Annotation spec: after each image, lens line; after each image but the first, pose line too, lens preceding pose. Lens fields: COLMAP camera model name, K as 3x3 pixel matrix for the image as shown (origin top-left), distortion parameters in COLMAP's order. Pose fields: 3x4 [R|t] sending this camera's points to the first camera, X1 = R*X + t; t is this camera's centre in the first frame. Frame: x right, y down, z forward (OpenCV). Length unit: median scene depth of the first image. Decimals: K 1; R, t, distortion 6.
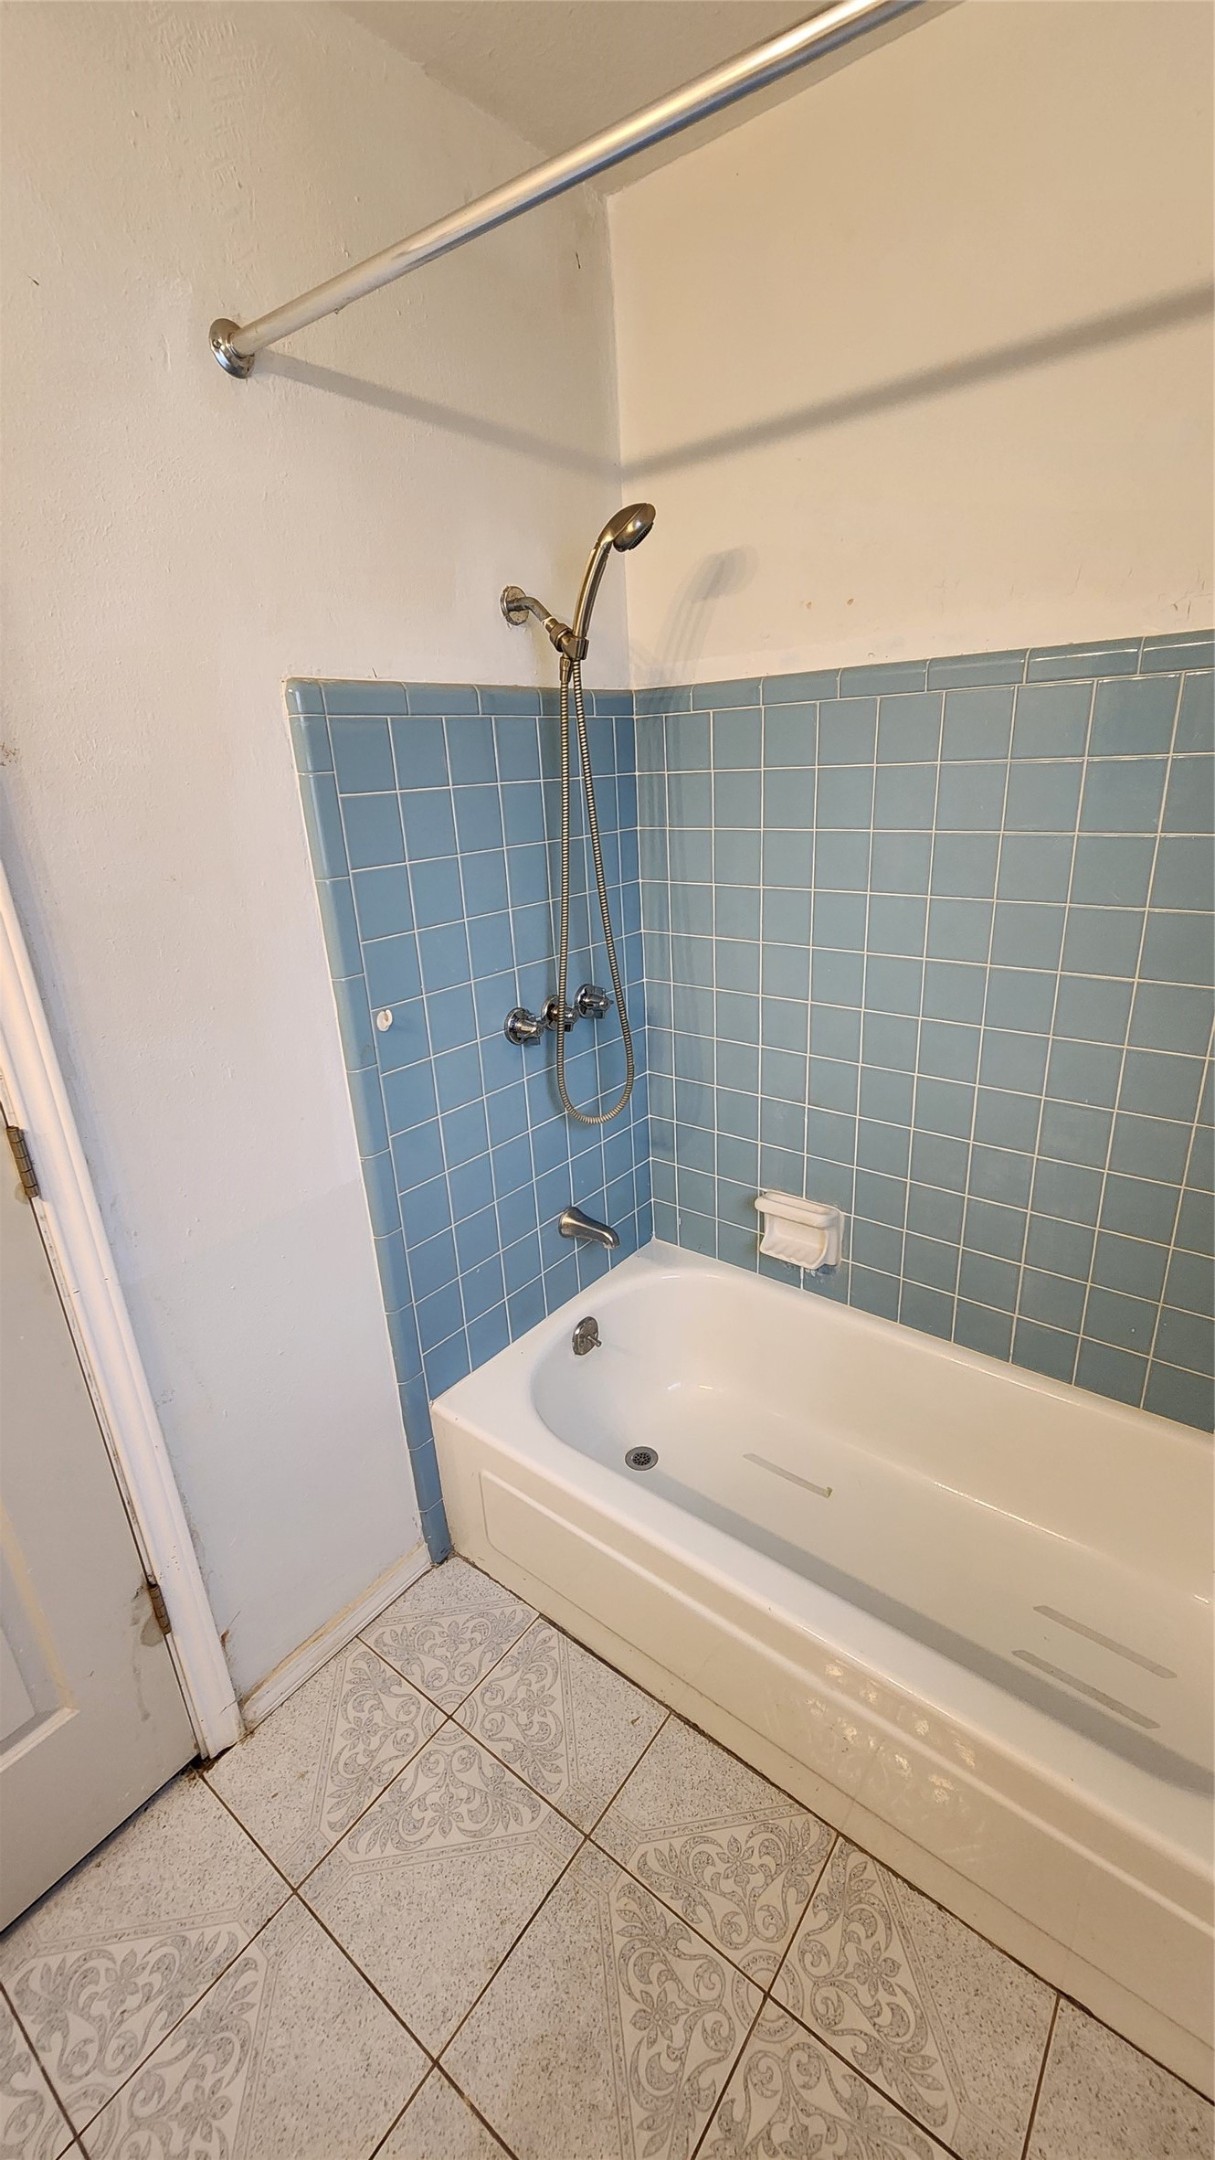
lens RADIAL K [[883.4, 0, 610.2], [0, 883.4, 1071.3], [0, 0, 1]] dist [0.002198, -0.001883]
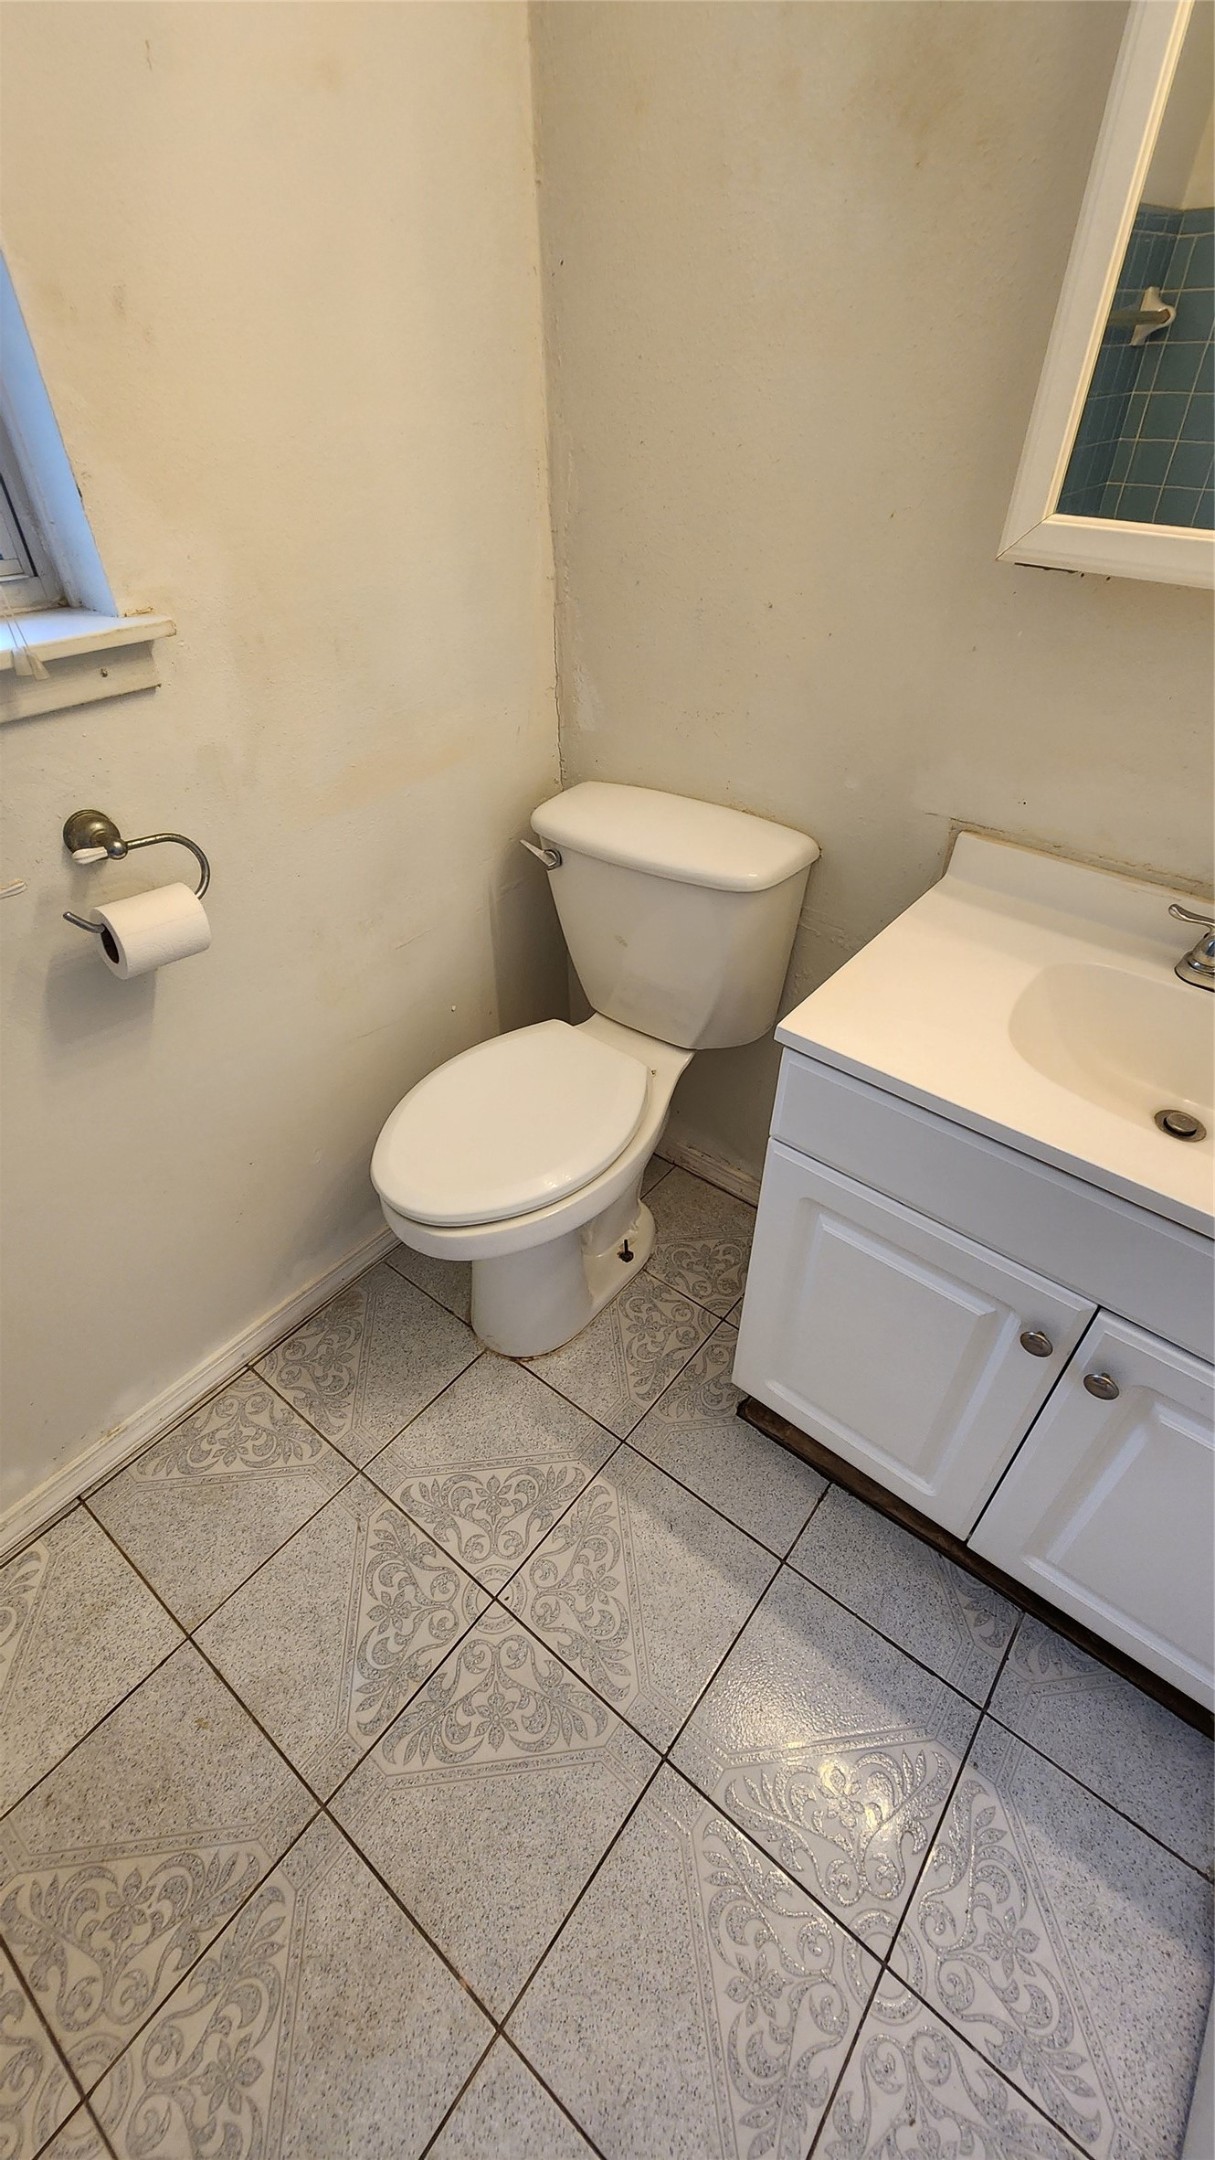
lens RADIAL K [[883.4, 0, 614.9], [0, 883.4, 1066.8], [0, 0, 1]] dist [0.002198, -0.001883]
pose [[-0.998447, 0.035112, 0.043245, -0.299750], [0.055244, 0.524540, 0.849592, -0.072746], [0.007147, 0.850661, -0.525665, 0.518334]]
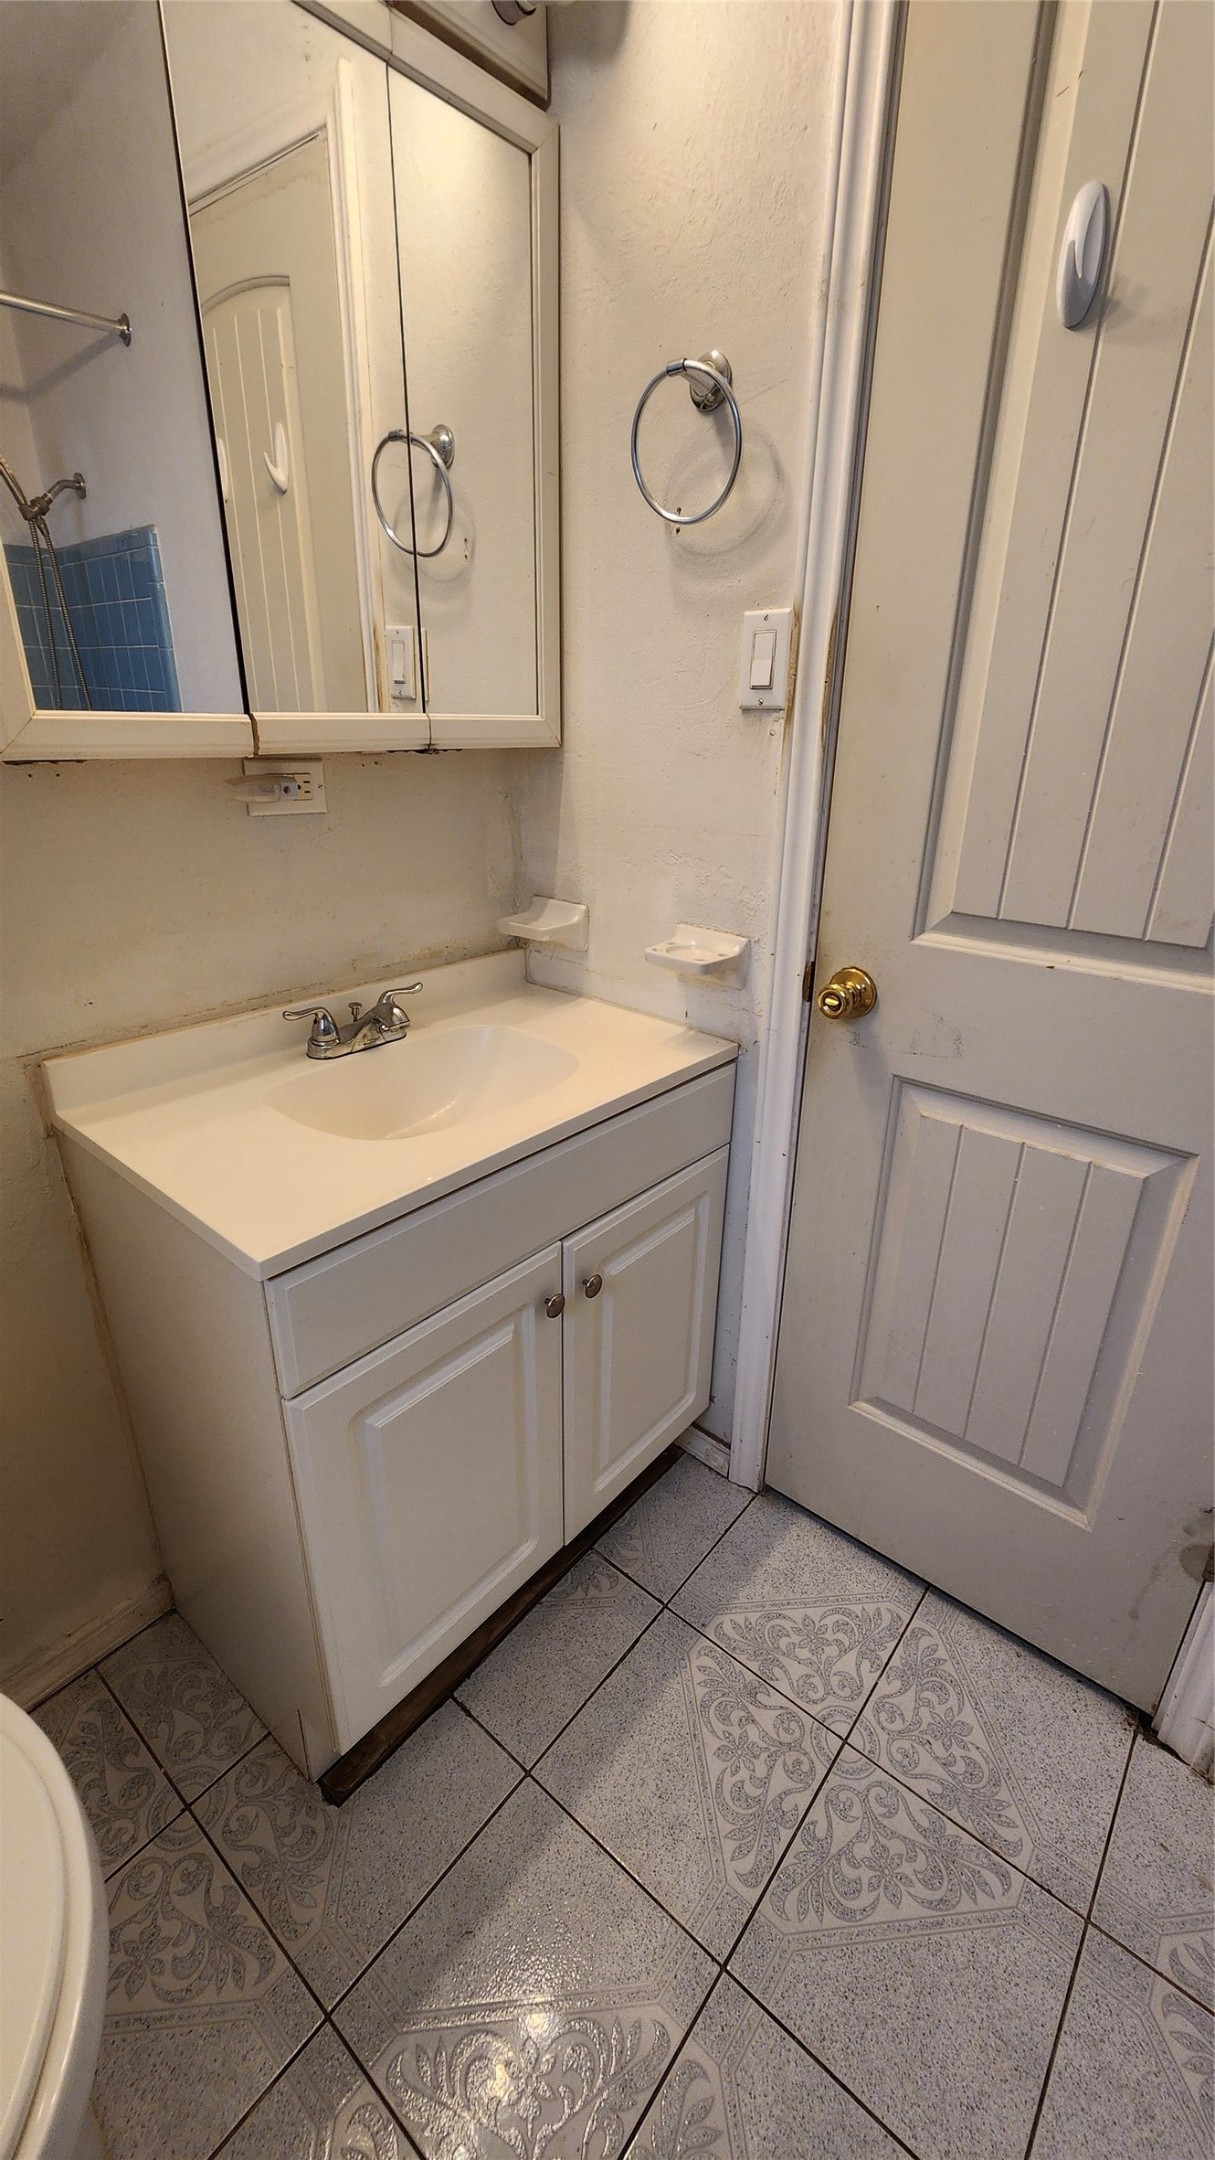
lens RADIAL K [[883.4, 0, 619.5], [0, 883.4, 1070.2], [0, 0, 1]] dist [0.002198, -0.001883]
pose [[-0.028722, 0.426835, -0.903873, 0.044592], [-0.346484, 0.843934, 0.409541, 0.093710], [0.937616, 0.324940, 0.123652, 0.236656]]
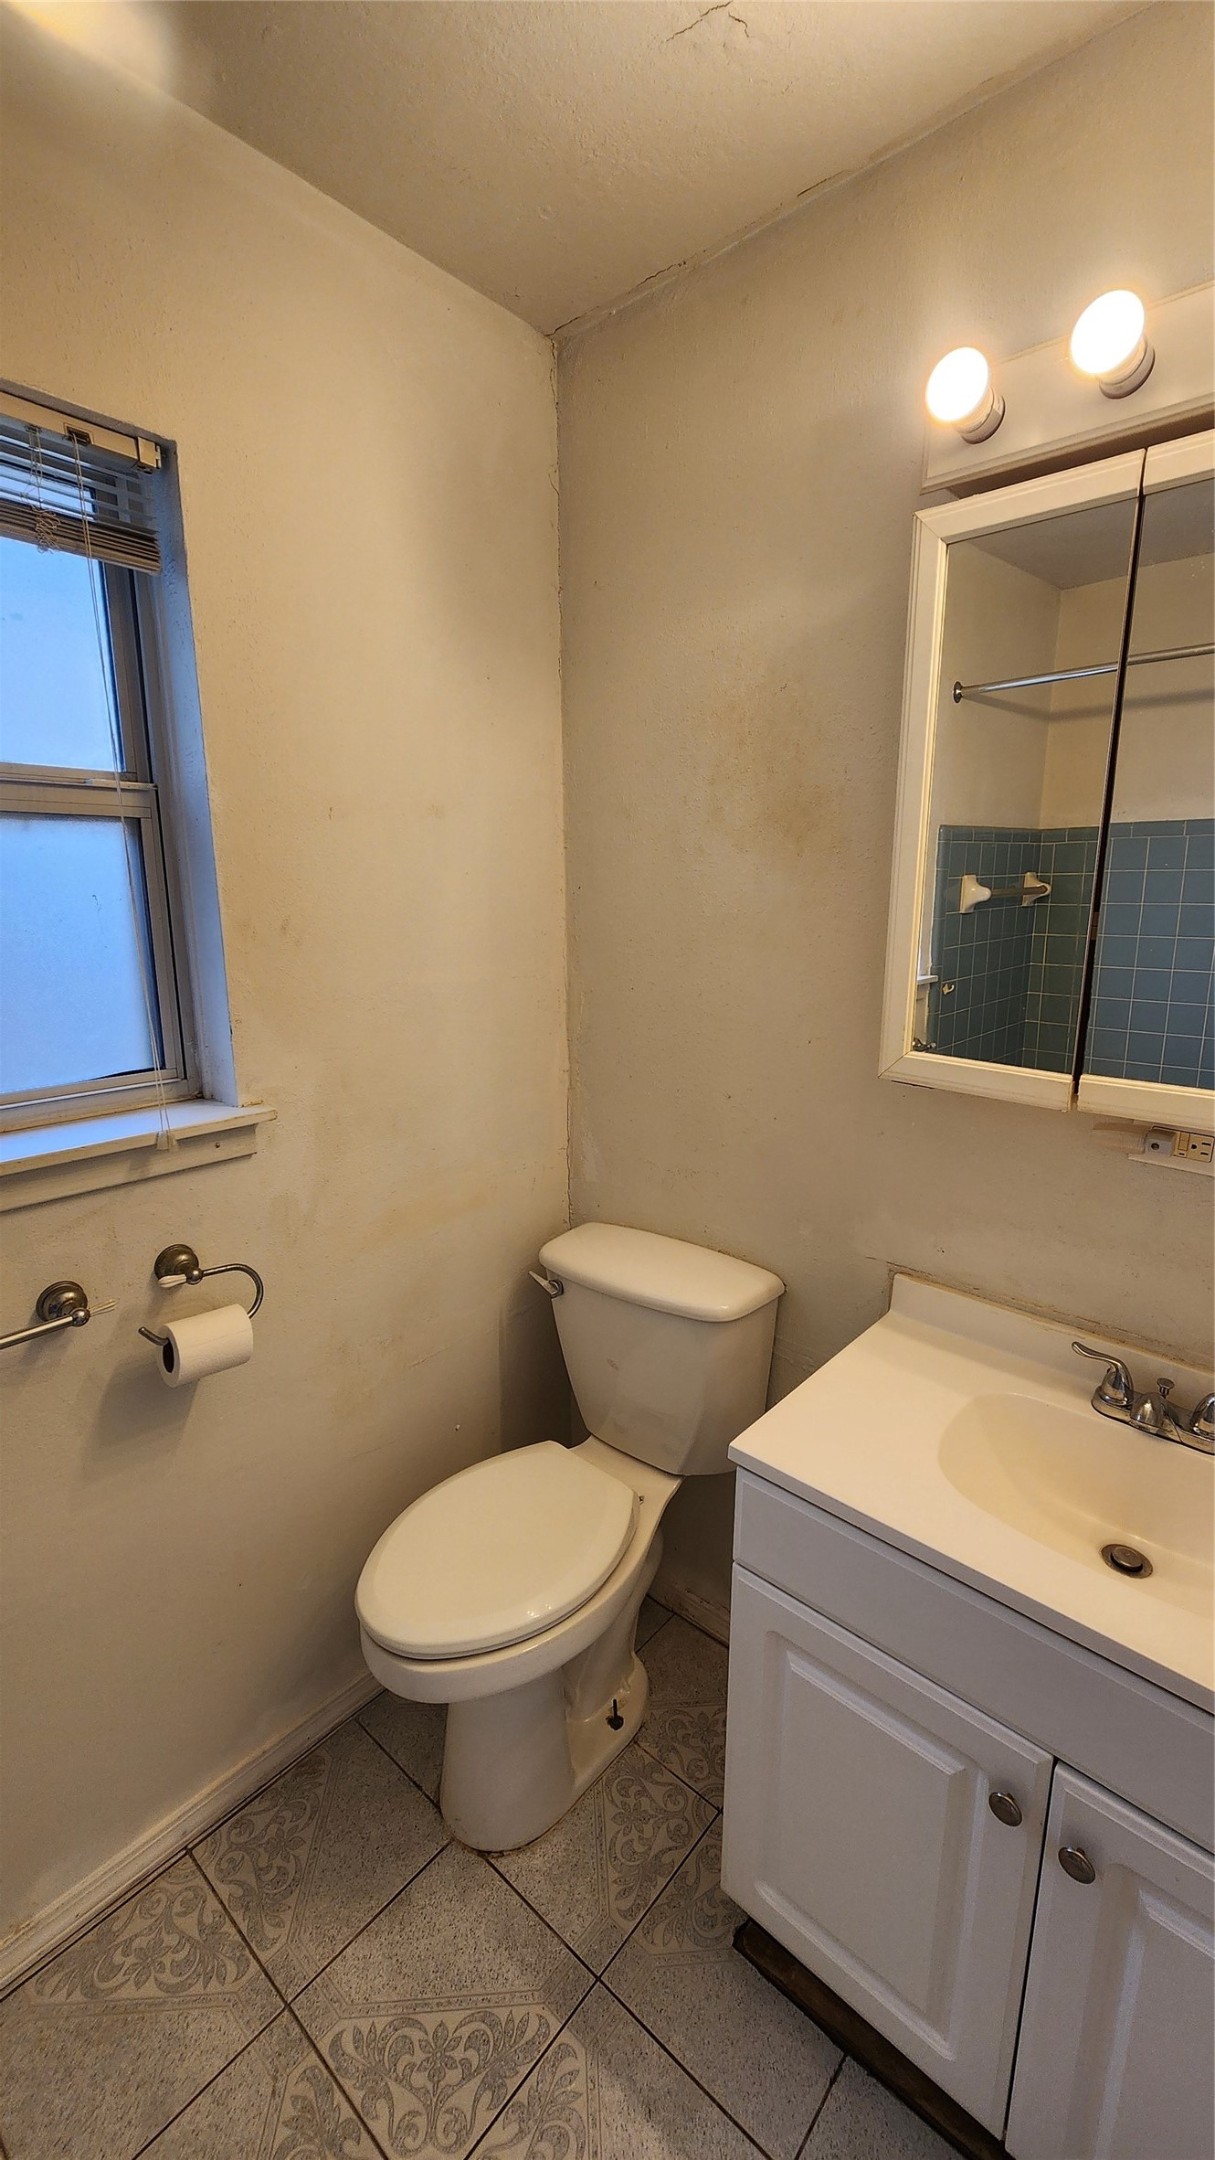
lens RADIAL K [[883.4, 0, 614.8], [0, 883.4, 1071.2], [0, 0, 1]] dist [0.002198, -0.001883]
pose [[-0.996940, 0.040791, 0.066684, -0.361976], [0.069680, 0.850374, 0.521544, -0.189657], [-0.035432, 0.524595, -0.850615, 0.623052]]
